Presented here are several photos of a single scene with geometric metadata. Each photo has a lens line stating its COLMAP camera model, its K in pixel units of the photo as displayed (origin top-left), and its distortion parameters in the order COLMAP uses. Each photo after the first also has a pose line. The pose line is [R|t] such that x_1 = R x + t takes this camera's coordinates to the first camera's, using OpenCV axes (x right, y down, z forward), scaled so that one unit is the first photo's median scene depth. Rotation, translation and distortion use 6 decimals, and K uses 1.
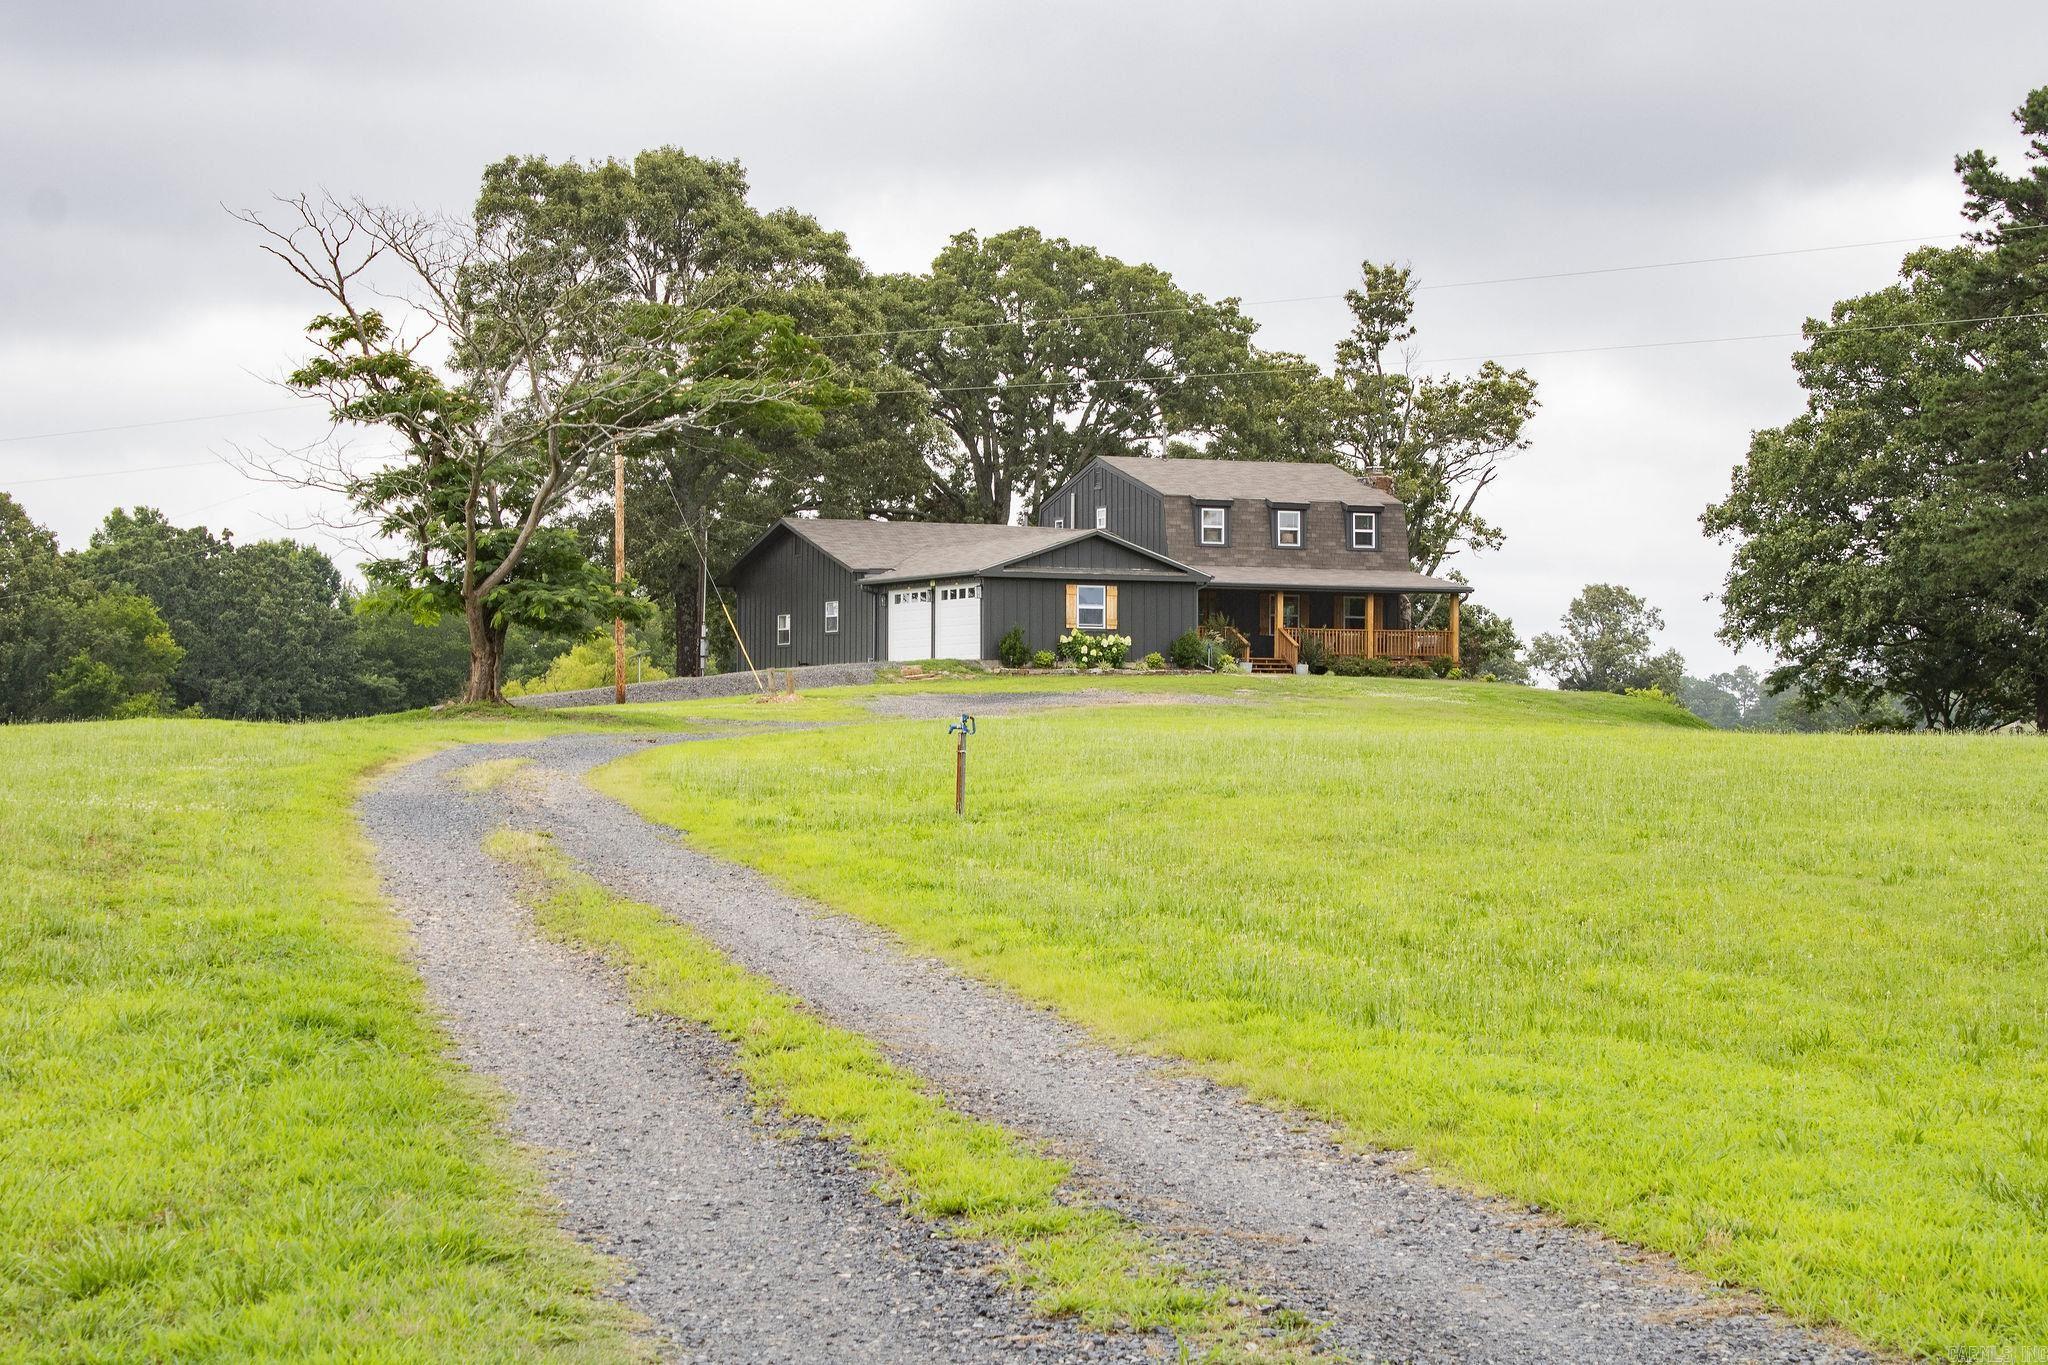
lens RADIAL K [[4318.4, 0, 1035.3], [0, 4318.4, 679.8], [0, 0, 1]] dist [0.142811, 0.000000]
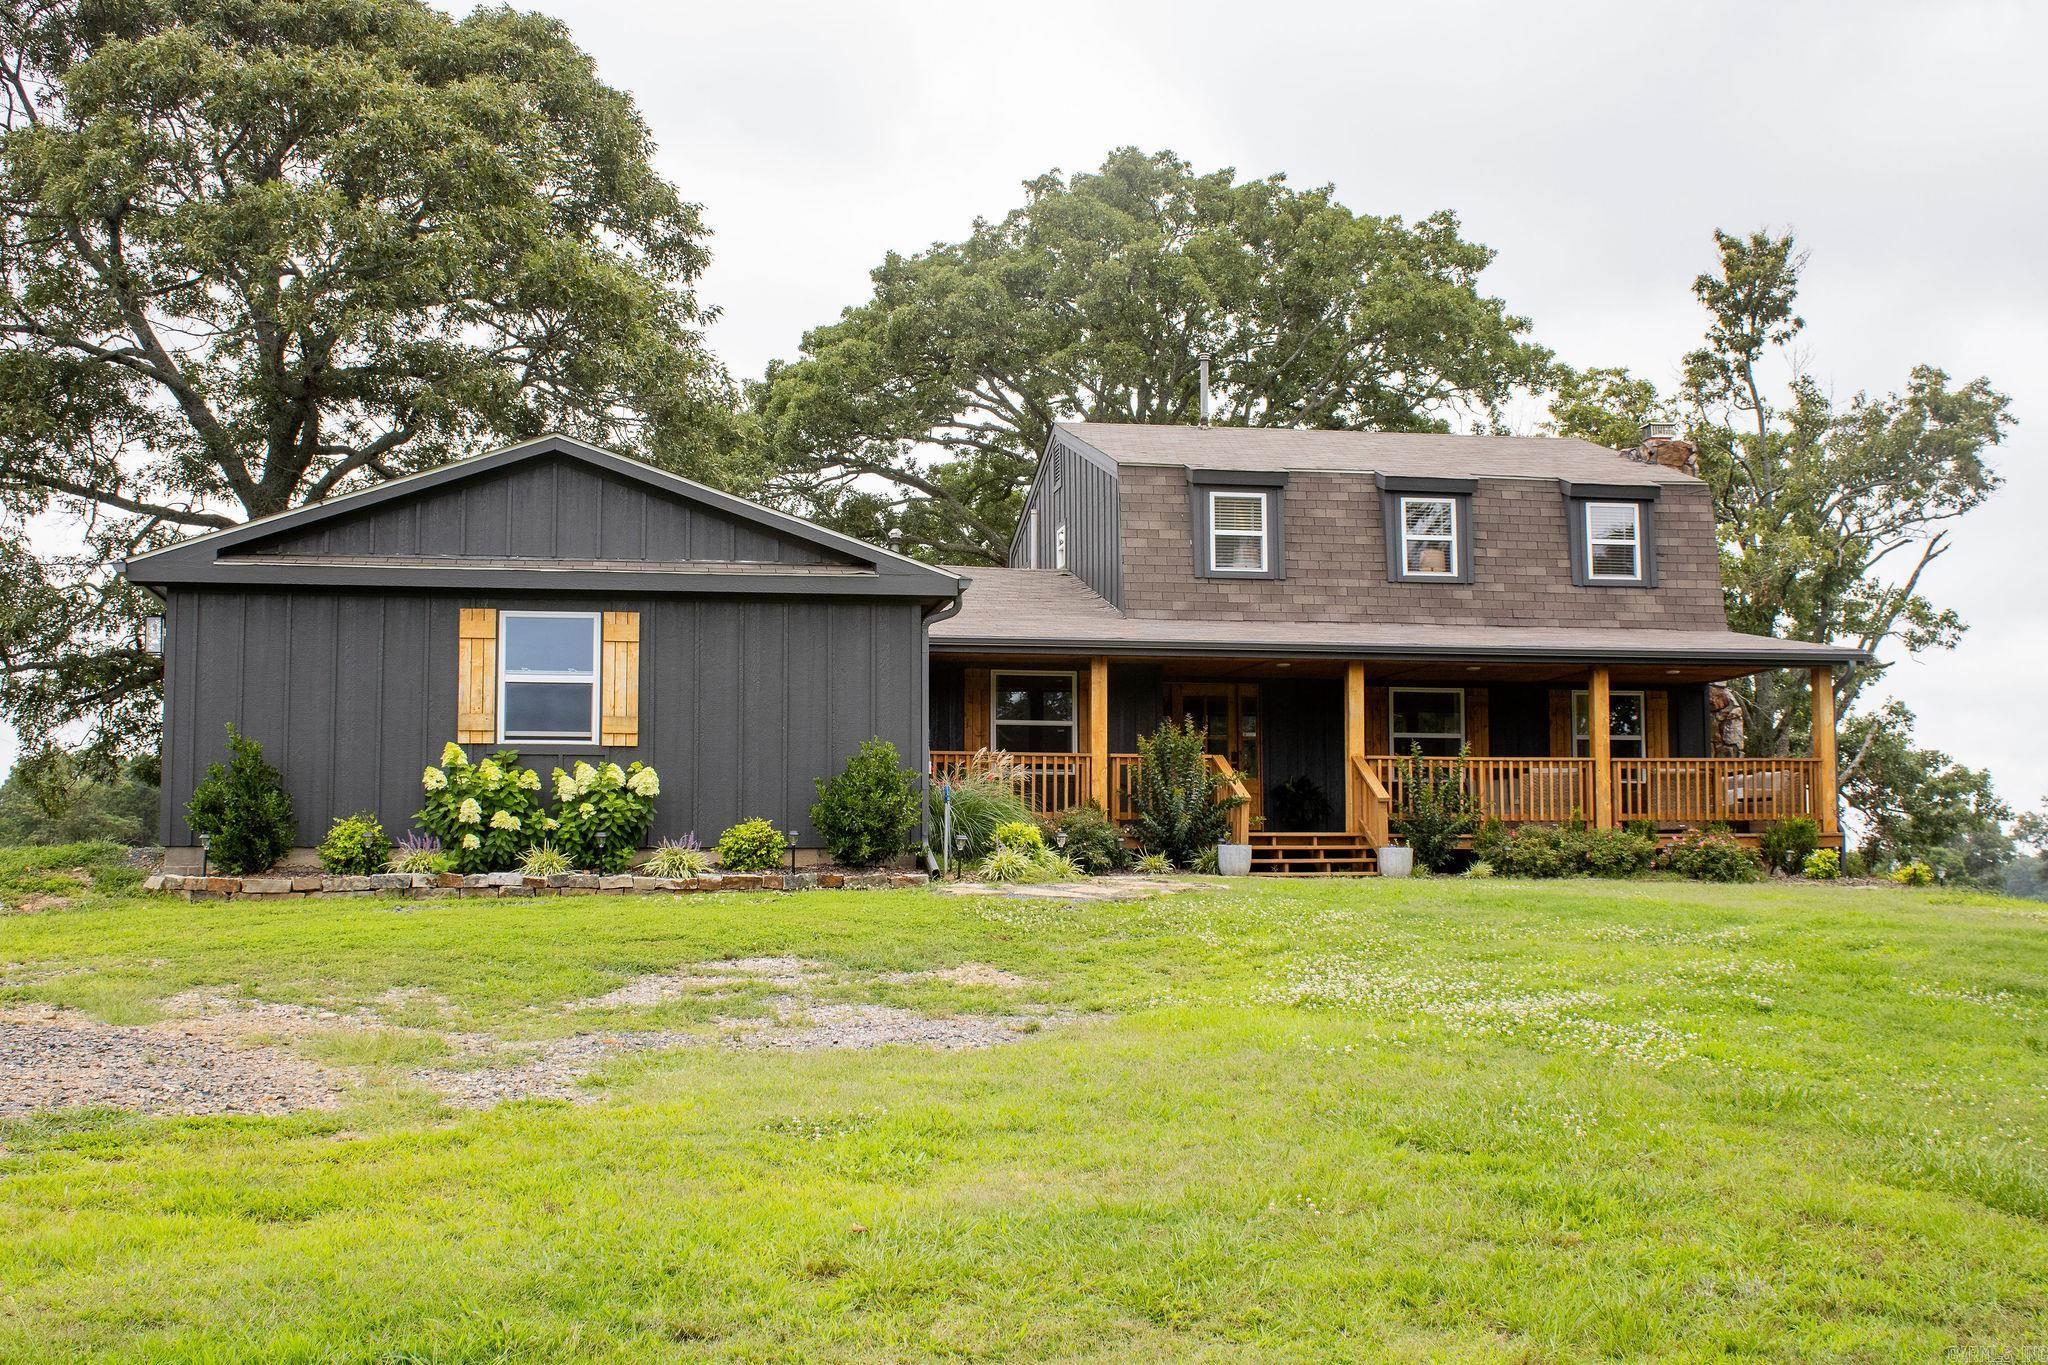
lens RADIAL K [[2330.3, 0, 1082.2], [0, 2330.3, 606.1], [0, 0, 1]] dist [-0.029586, 0.000000]
pose [[0.964724, -0.040026, -0.260201, 0.095360], [0.012060, 0.994056, -0.108198, -0.003070], [0.262985, 0.101243, 0.959473, 0.846857]]
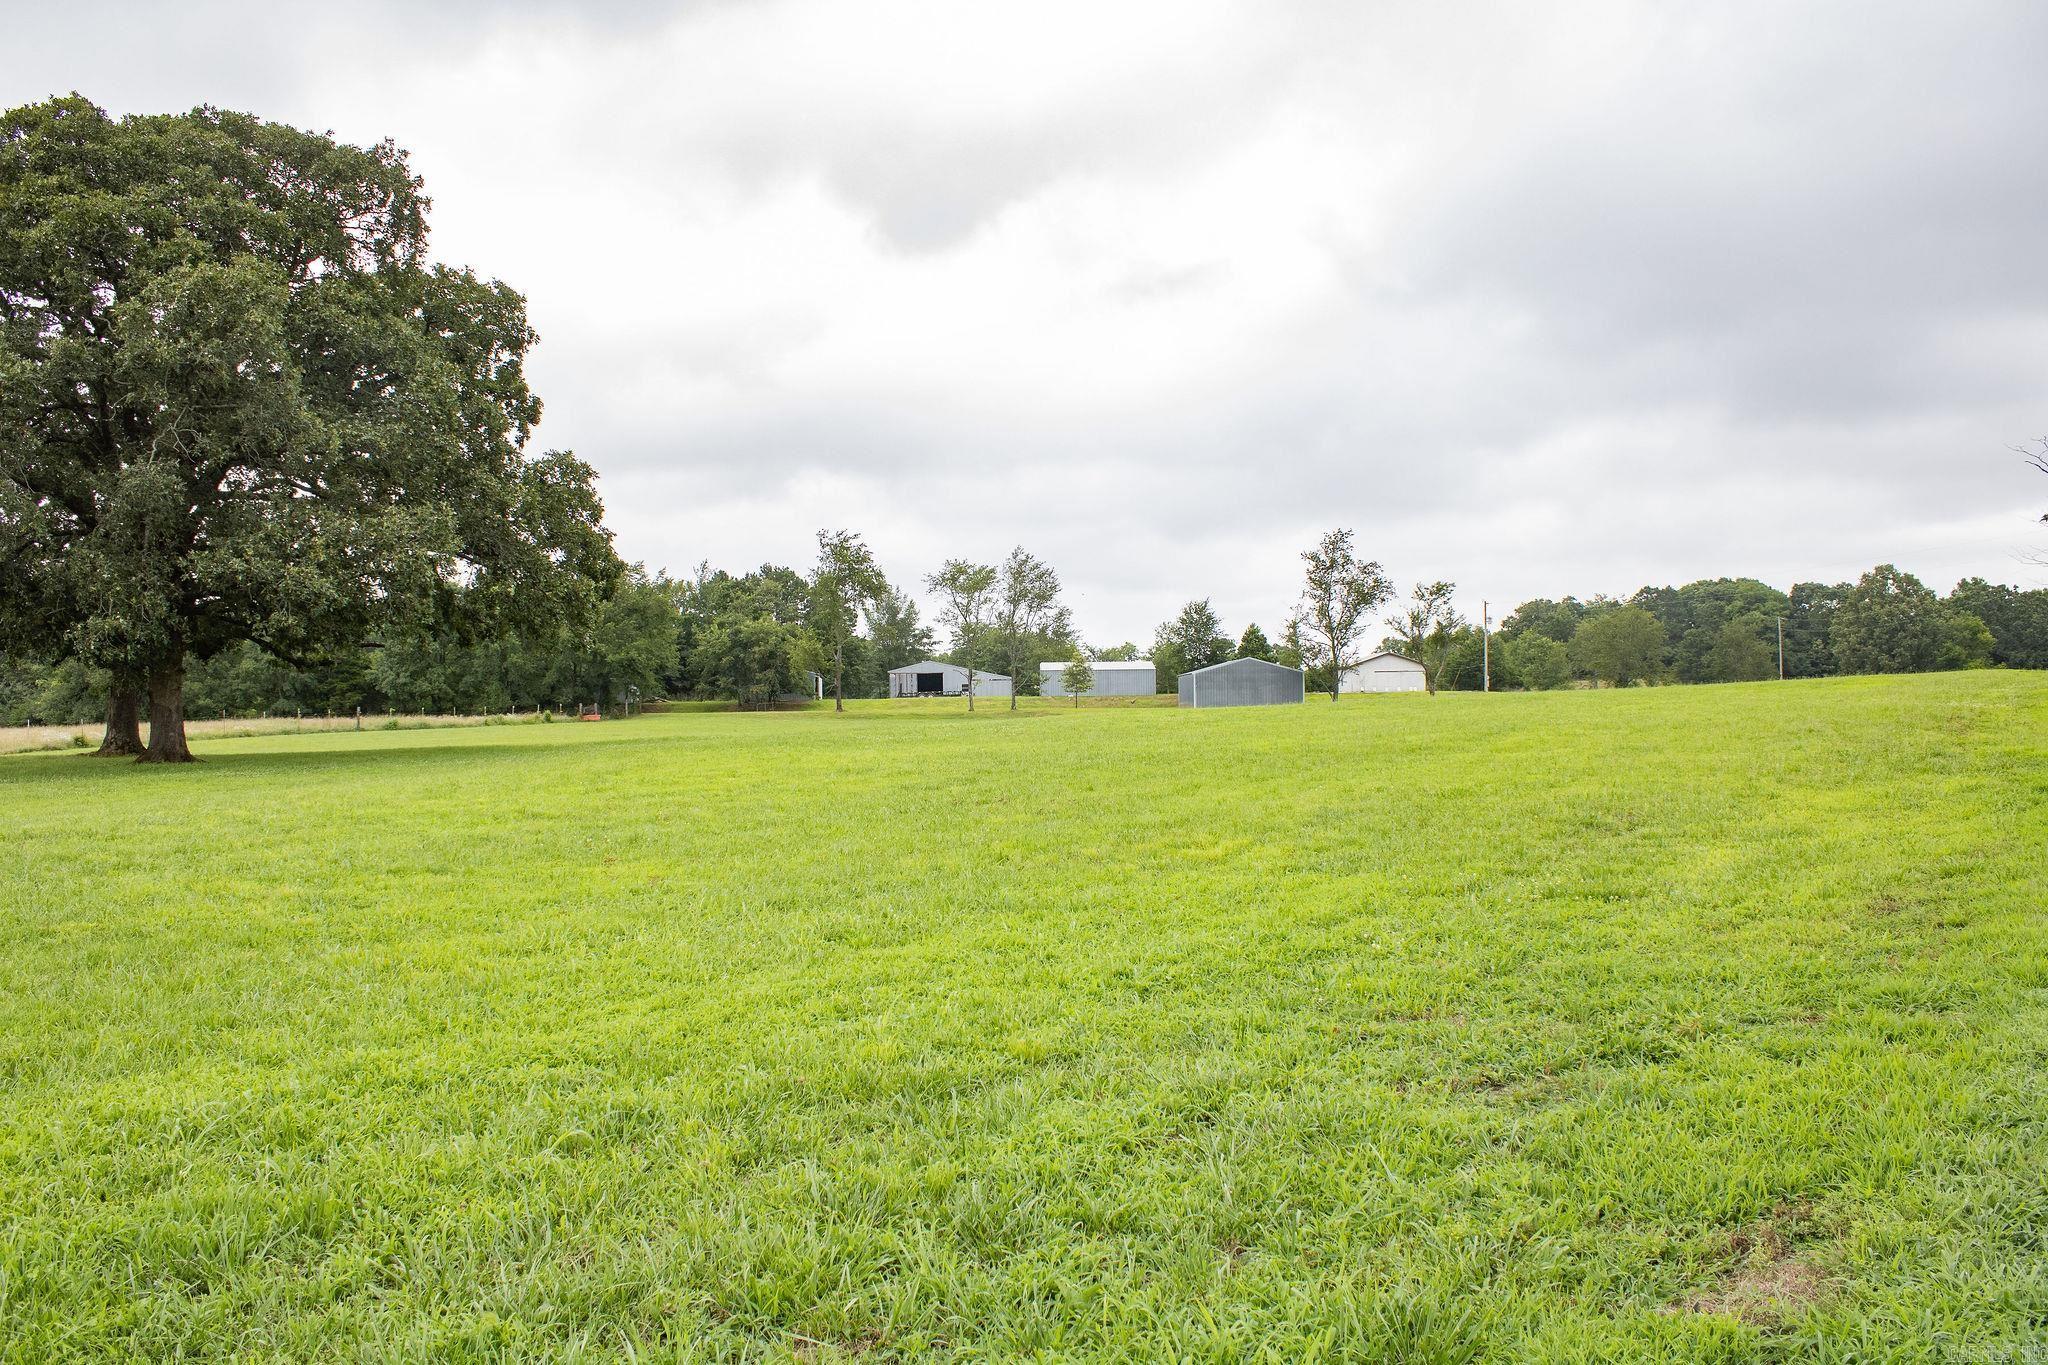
lens RADIAL K [[1754.0, 0, 975.1], [0, 1754.0, 642.0], [0, 0, 1]] dist [-0.125579, 0.079517]
pose [[0.739874, -0.033266, -0.671923, 0.004251], [0.025343, 0.999446, -0.021576, 0.000132], [0.672268, -0.001065, 0.740307, -0.016558]]
